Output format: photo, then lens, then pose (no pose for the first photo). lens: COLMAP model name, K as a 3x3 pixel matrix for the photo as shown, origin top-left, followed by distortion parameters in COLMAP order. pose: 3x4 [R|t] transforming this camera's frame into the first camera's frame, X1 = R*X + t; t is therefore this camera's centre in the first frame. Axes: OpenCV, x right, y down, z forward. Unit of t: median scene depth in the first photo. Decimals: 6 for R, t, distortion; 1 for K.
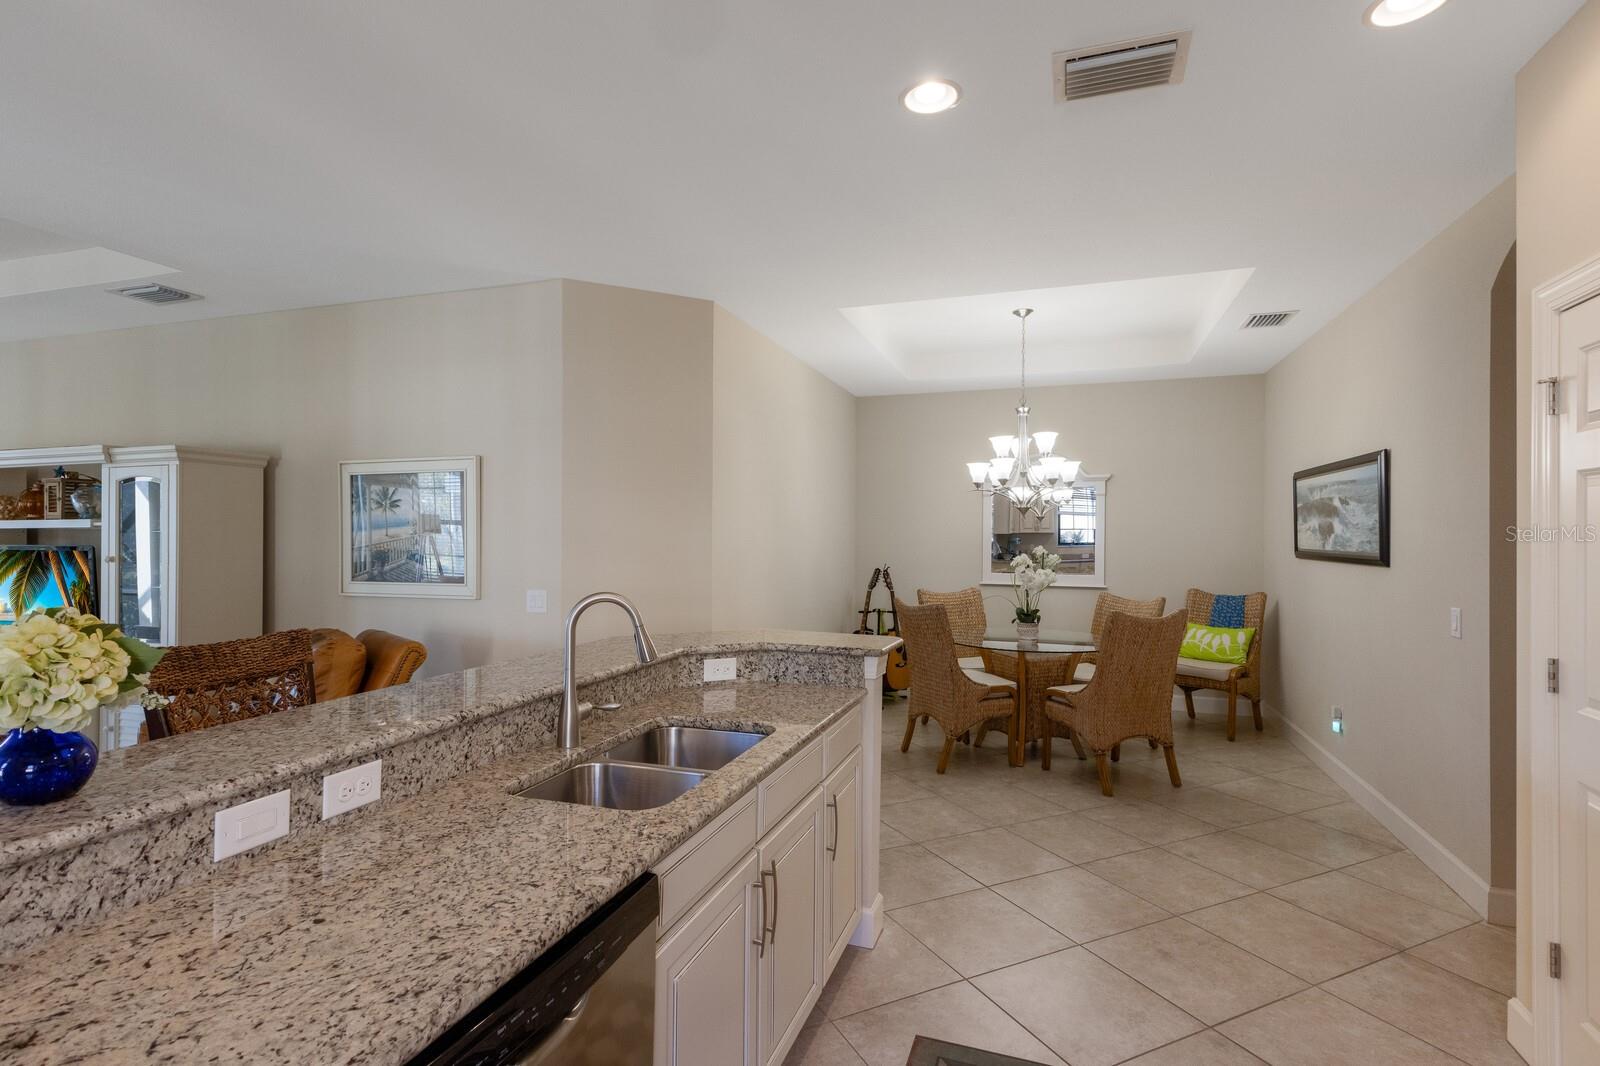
lens RADIAL K [[786.0, 0, 800.6], [0, 786.0, 531.1], [0, 0, 1]] dist [0.016051, -0.000233]
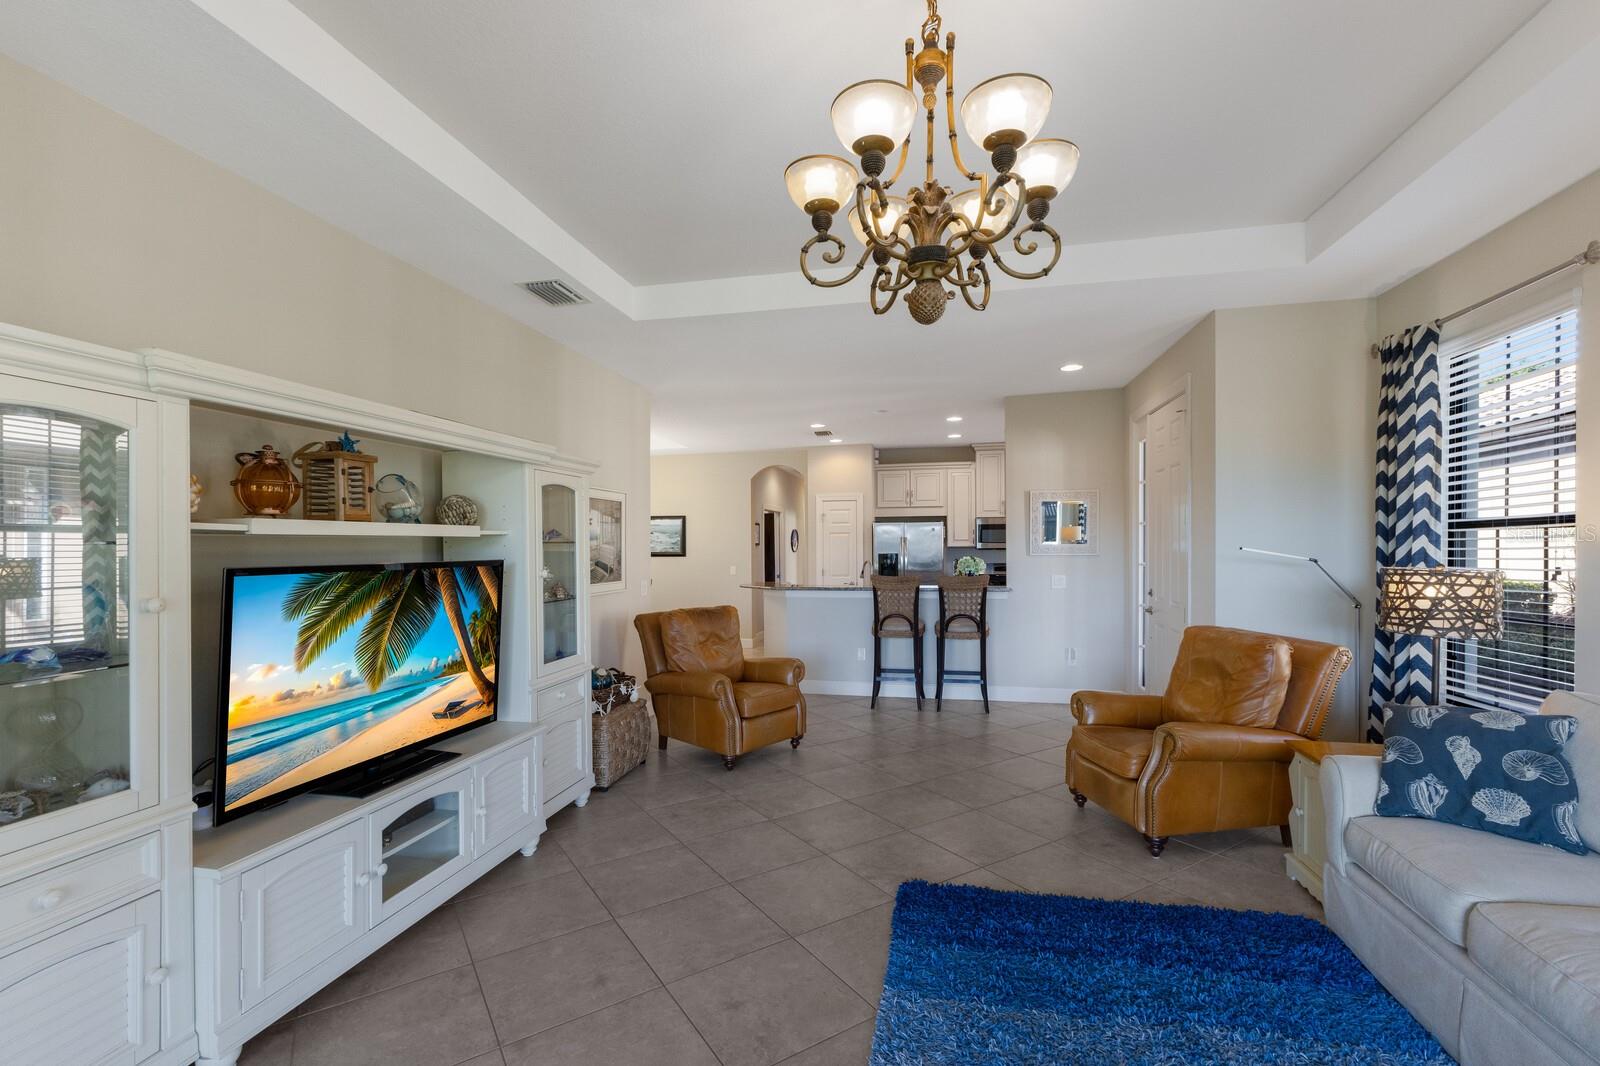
lens RADIAL K [[701.6, 0, 785.3], [0, 701.6, 540.2], [0, 0, 1]] dist [-0.000445, 0.000691]
pose [[-0.110435, 0.006890, 0.993859, -3.197451], [0.003242, 0.999973, -0.006572, 0.008724], [-0.993878, 0.002497, -0.110454, 1.556928]]
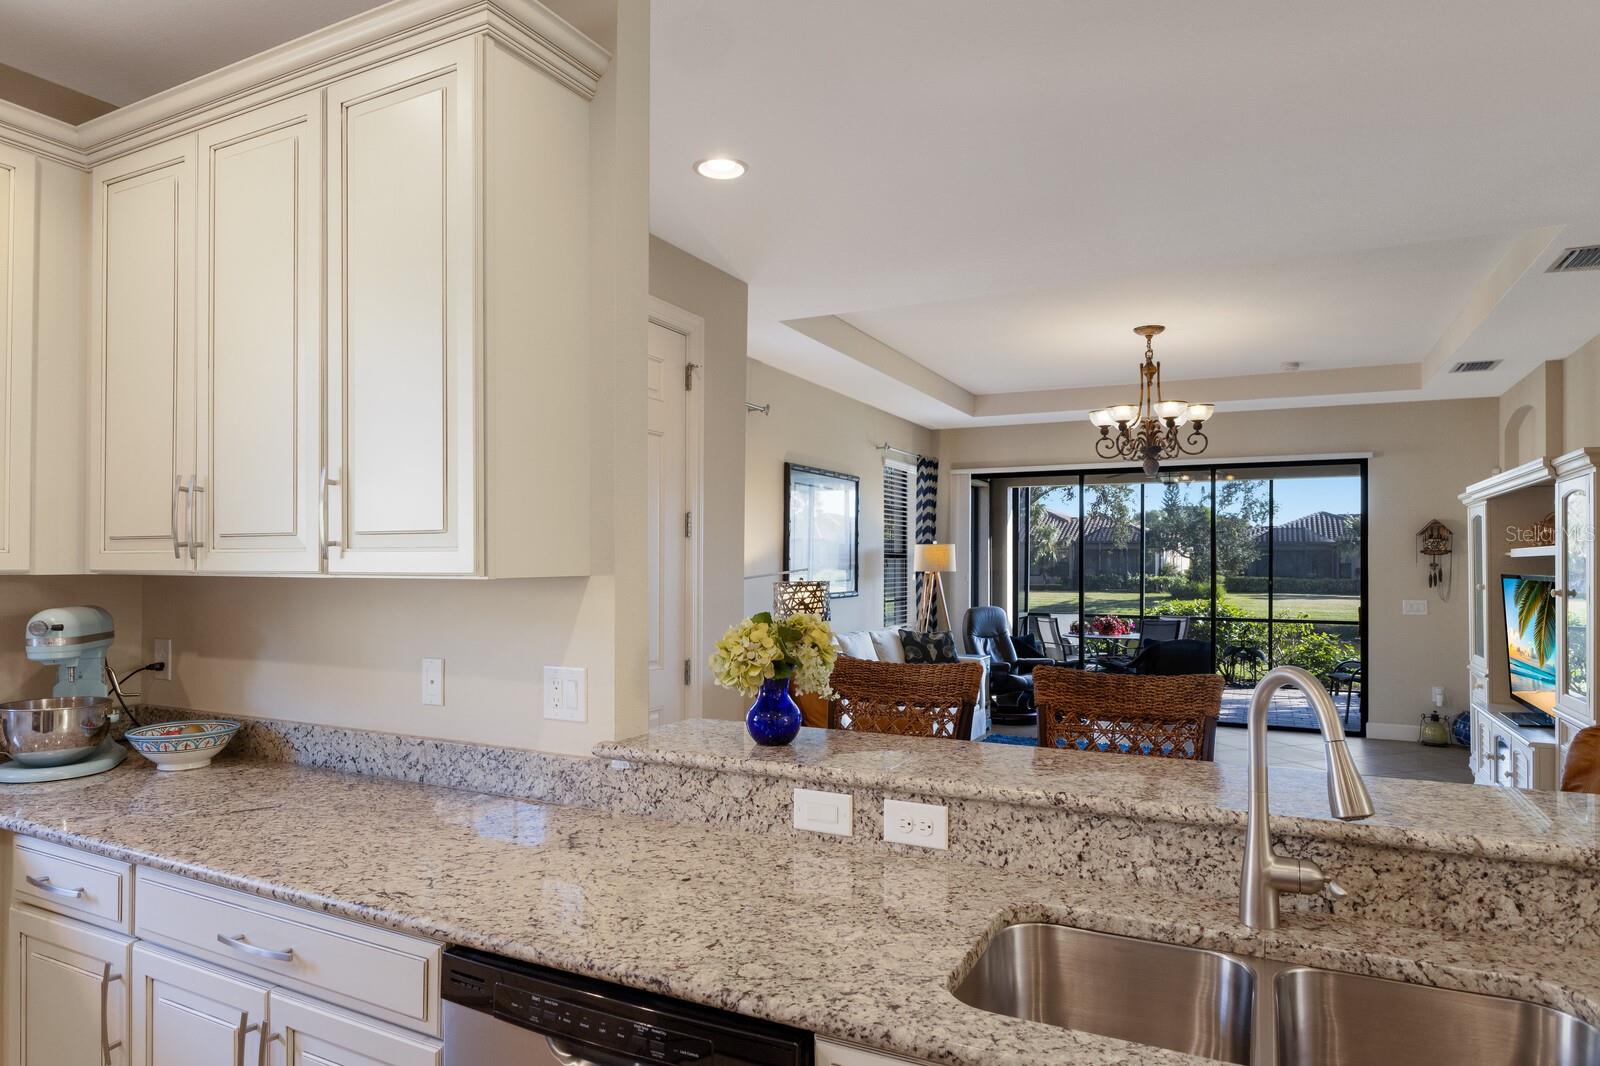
lens RADIAL K [[939.1, 0, 806.0], [0, 939.1, 554.6], [0, 0, 1]] dist [0.008918, -0.014838]
pose [[-0.124353, -0.009523, -0.992192, 0.377871], [0.001942, 0.999950, -0.009840, 0.004855], [0.992236, -0.003150, -0.124328, 0.646071]]
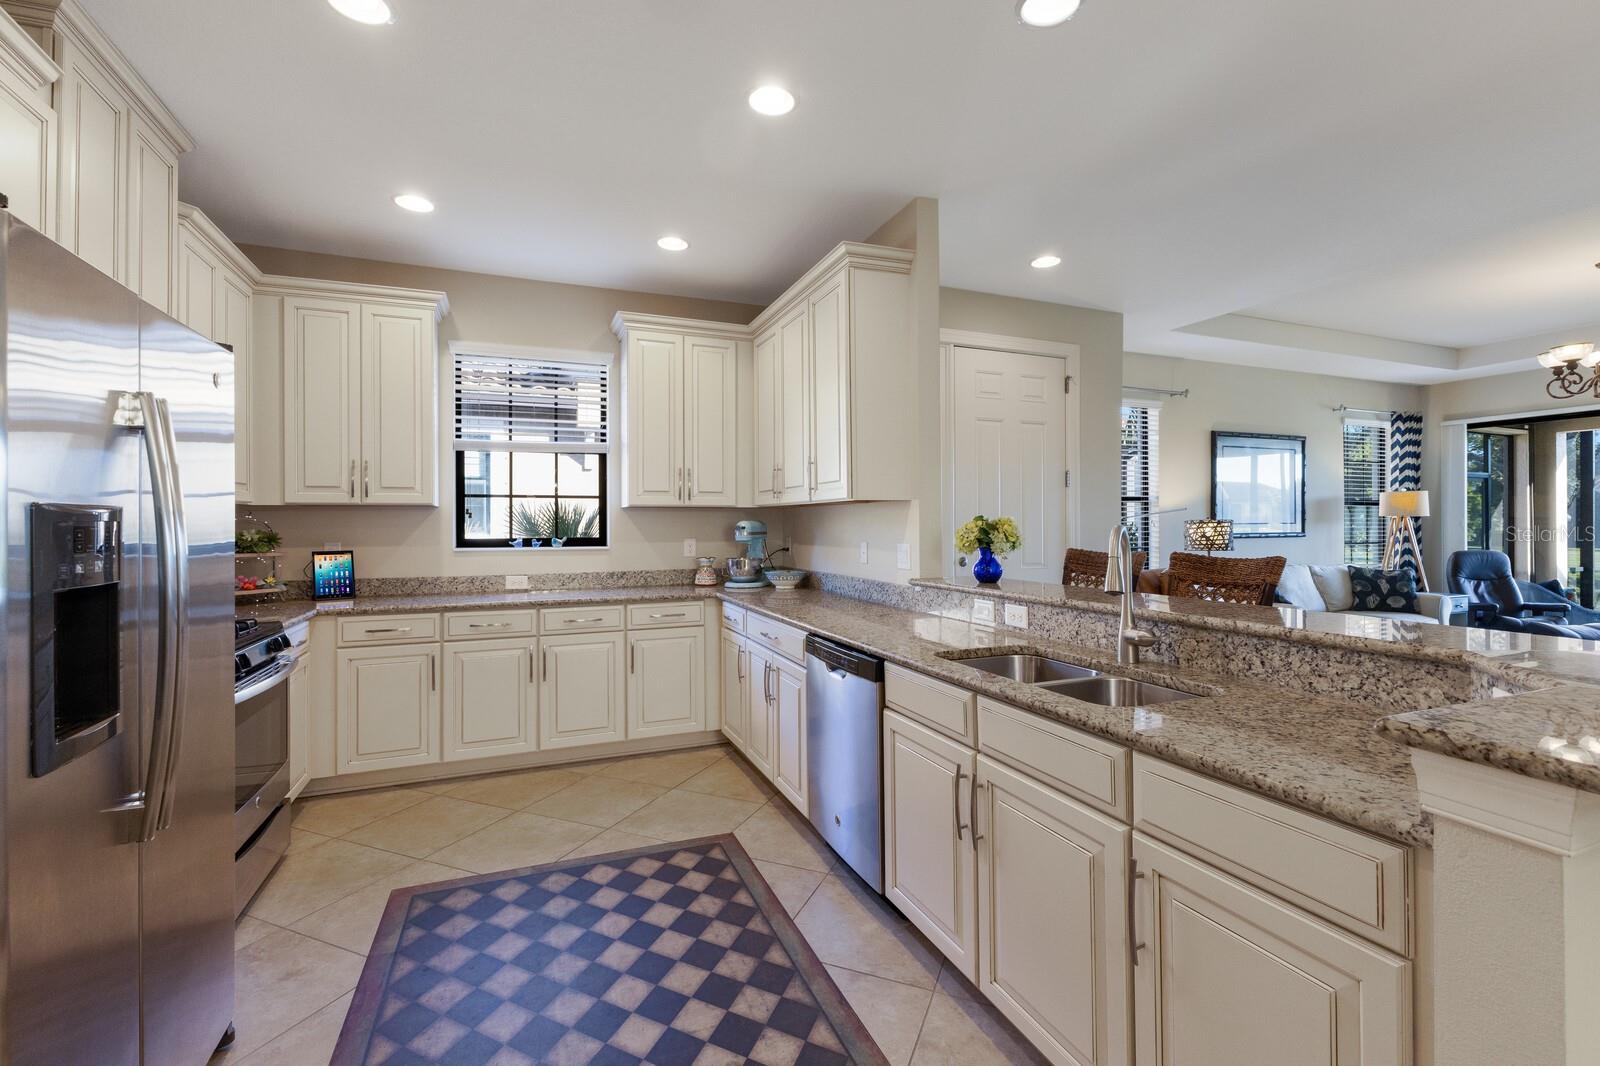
lens RADIAL K [[701.6, 0, 797.9], [0, 701.6, 522.5], [0, 0, 1]] dist [-0.000445, 0.000691]
pose [[-0.752123, -0.000612, -0.659022, 0.610290], [0.004157, 0.999975, -0.005672, 0.067530], [0.659009, -0.007006, -0.752102, 1.233977]]
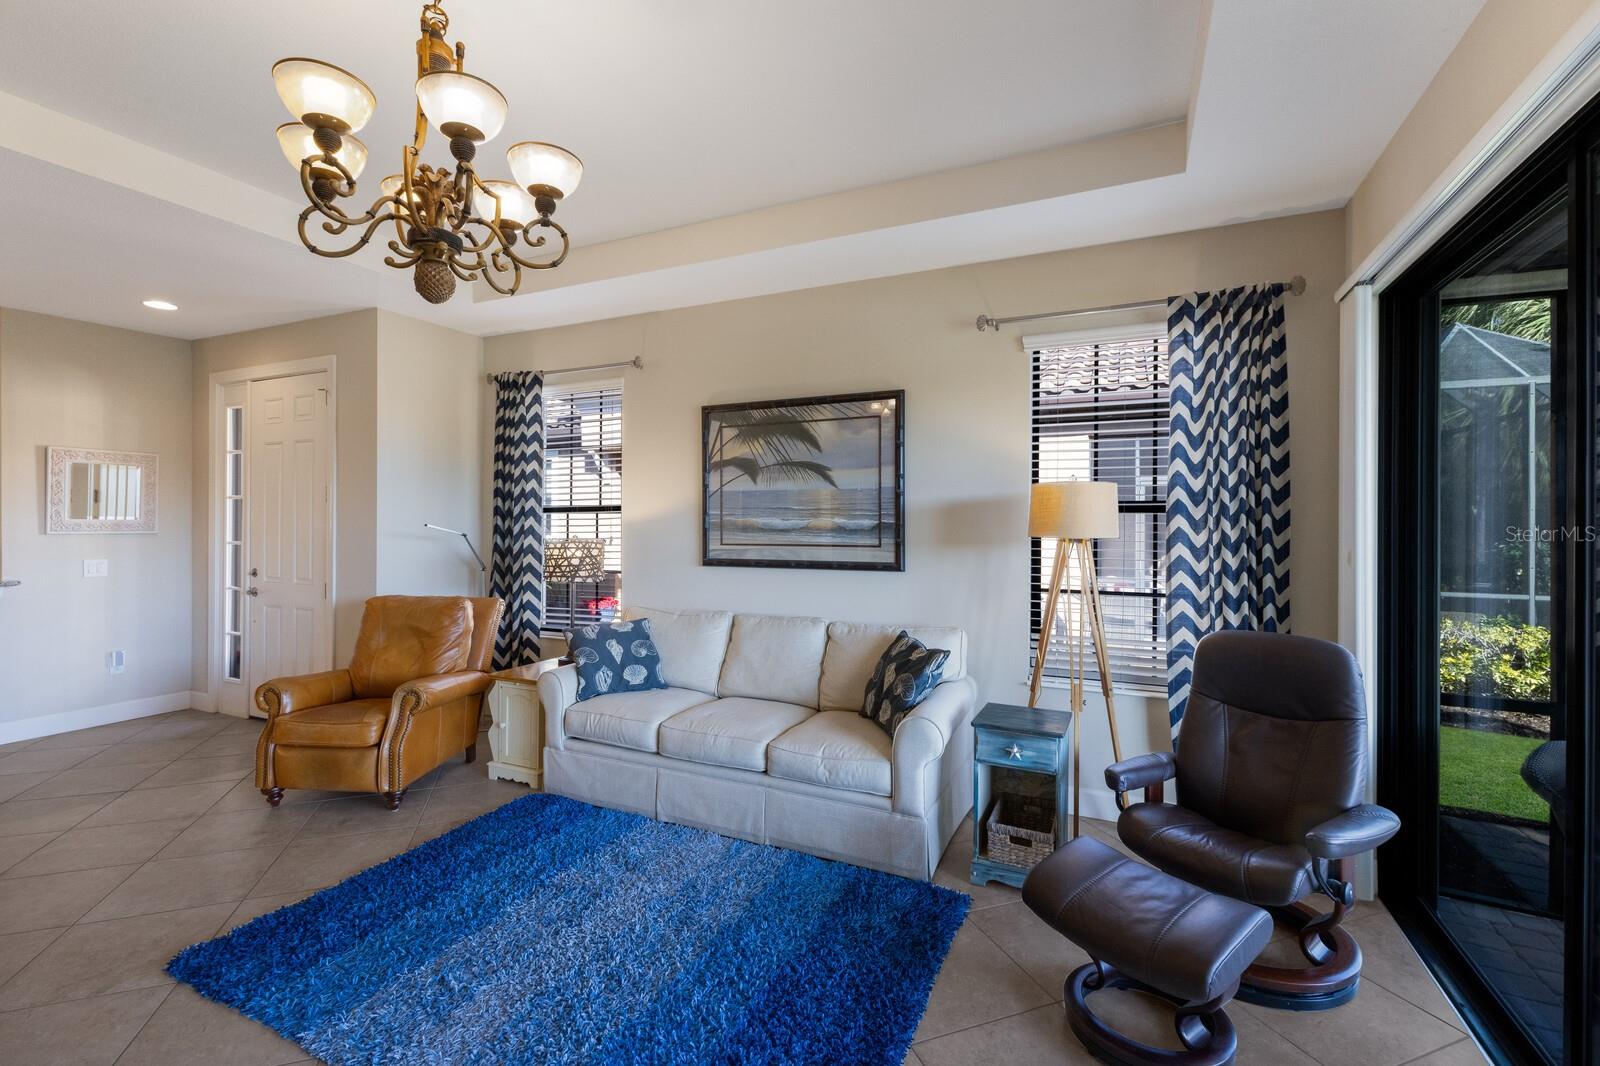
lens RADIAL K [[701.6, 0, 796.4], [0, 701.6, 519.1], [0, 0, 1]] dist [-0.000445, 0.000691]
pose [[-0.995351, -0.004919, 0.096189, -2.895245], [-0.006554, 0.999839, -0.016694, 0.028296], [-0.096092, -0.017247, -0.995223, 2.076445]]
